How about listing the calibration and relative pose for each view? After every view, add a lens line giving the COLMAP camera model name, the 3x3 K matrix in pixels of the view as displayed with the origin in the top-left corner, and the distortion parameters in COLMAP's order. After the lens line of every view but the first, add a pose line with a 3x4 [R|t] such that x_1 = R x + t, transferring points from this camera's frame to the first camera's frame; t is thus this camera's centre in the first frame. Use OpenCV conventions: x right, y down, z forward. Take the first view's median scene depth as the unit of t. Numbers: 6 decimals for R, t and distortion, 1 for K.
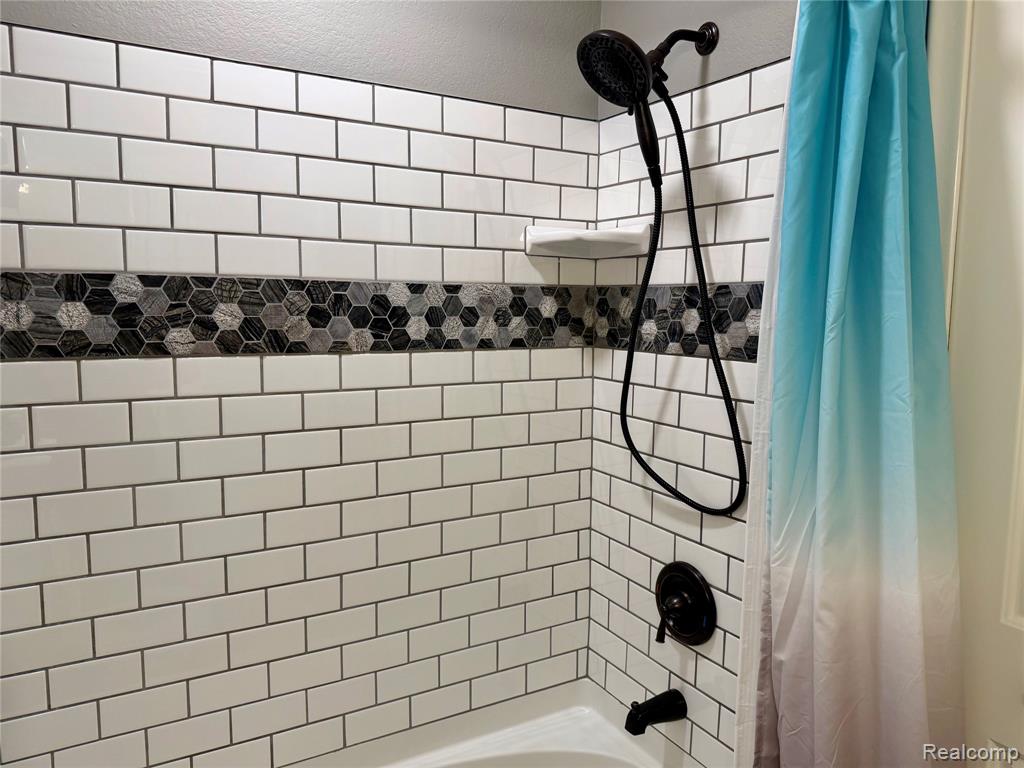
lens RADIAL K [[716.3, 0, 509.8], [0, 716.3, 383.3], [0, 0, 1]] dist [0.070579, -0.101721]
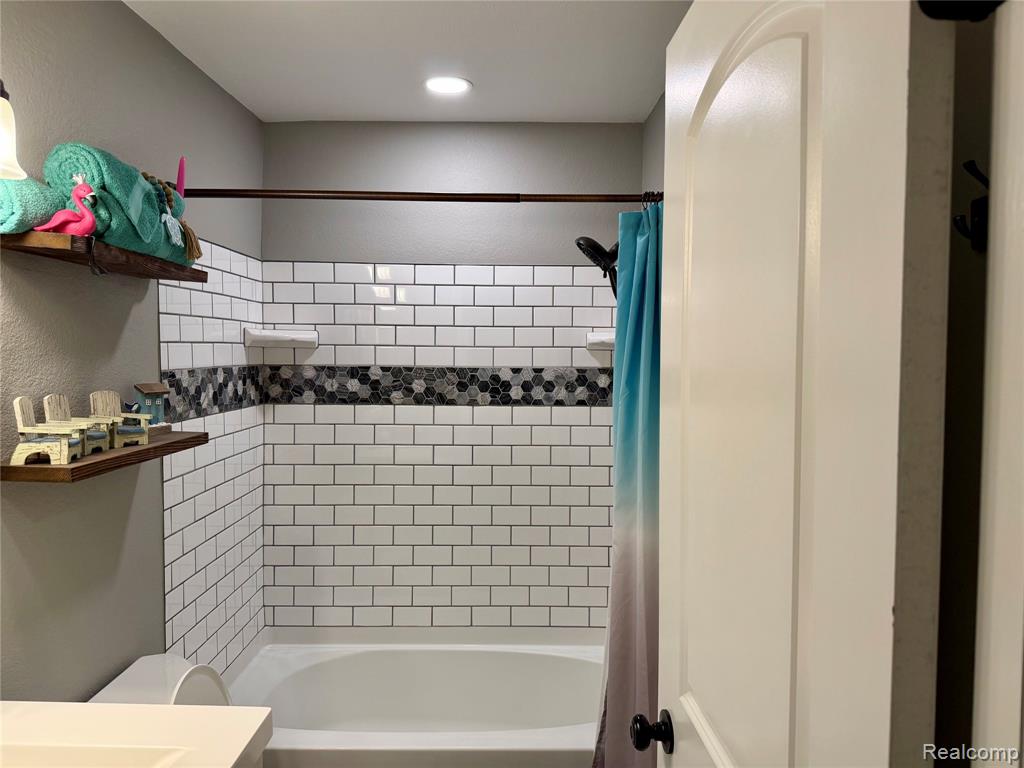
lens RADIAL K [[716.3, 0, 516.0], [0, 716.3, 384.6], [0, 0, 1]] dist [0.070579, -0.101721]
pose [[0.873658, 0.013421, -0.486355, 0.785036], [-0.051228, 0.996601, -0.064522, 0.019416], [0.483835, 0.081285, 0.871376, -0.595207]]
